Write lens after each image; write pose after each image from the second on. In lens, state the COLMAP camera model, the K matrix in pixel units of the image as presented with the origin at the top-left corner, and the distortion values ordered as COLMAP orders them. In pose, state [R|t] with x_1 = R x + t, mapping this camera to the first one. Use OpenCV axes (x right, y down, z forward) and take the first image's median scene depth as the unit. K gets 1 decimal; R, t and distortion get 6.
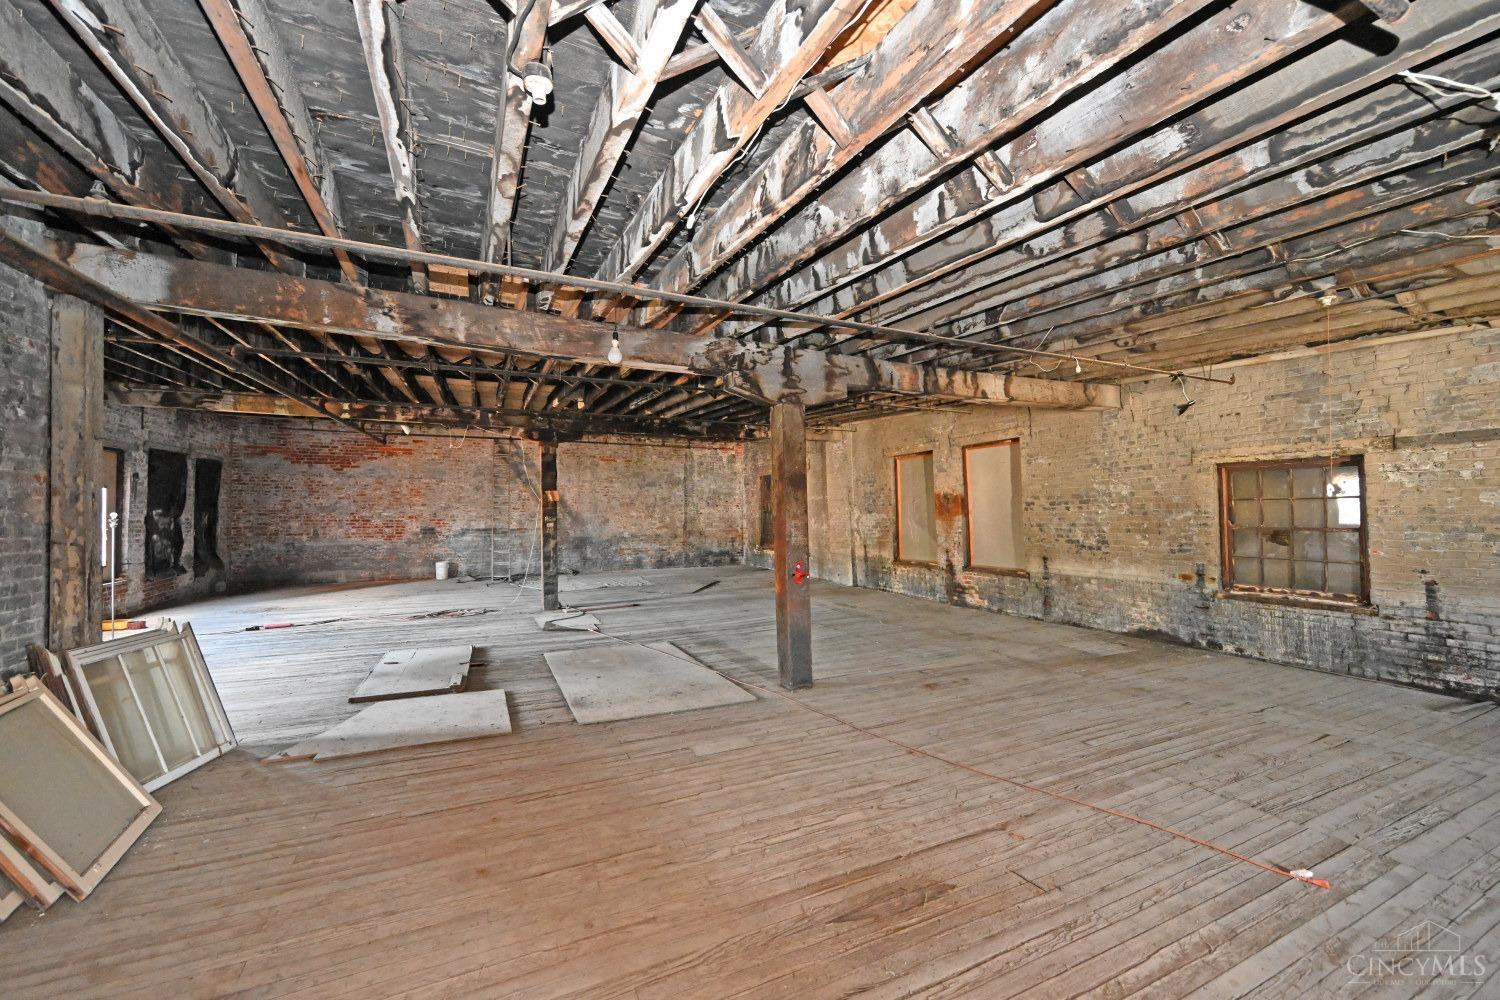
lens RADIAL K [[589.2, 0, 748.6], [0, 589.2, 487.8], [0, 0, 1]] dist [0.000681, 0.000000]
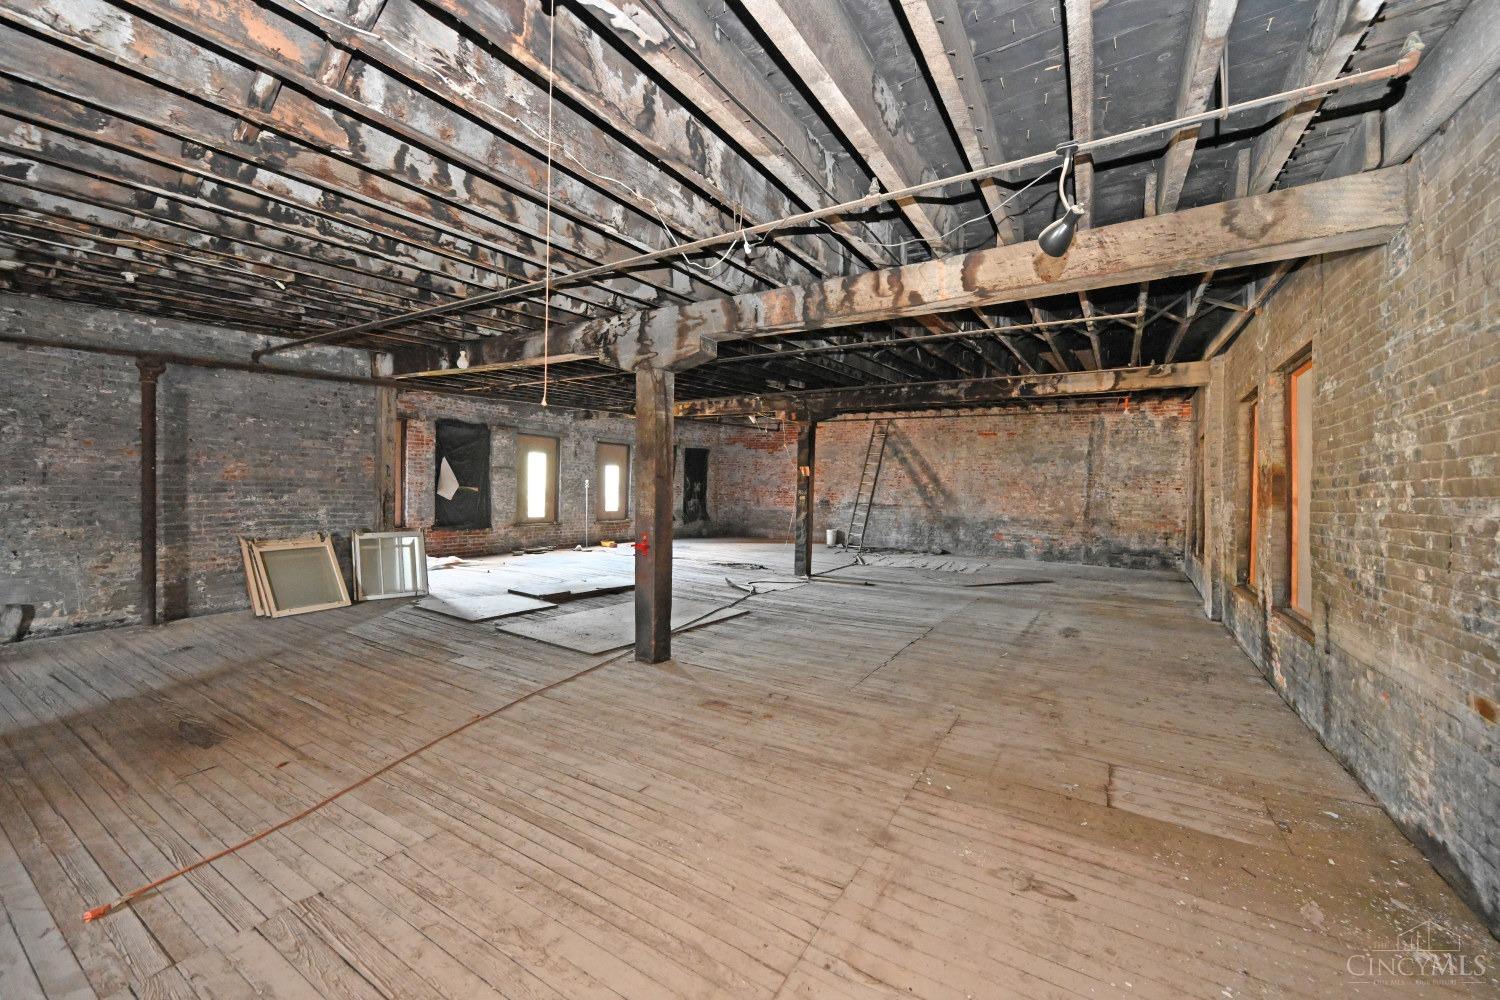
lens RADIAL K [[589.2, 0, 750.0], [0, 589.2, 496.0], [0, 0, 1]] dist [0.000681, 0.000000]
pose [[0.543510, 0.032958, -0.838756, 0.902470], [0.004286, 0.999107, 0.042036, 0.022196], [0.839392, -0.026442, 0.542883, 0.562226]]
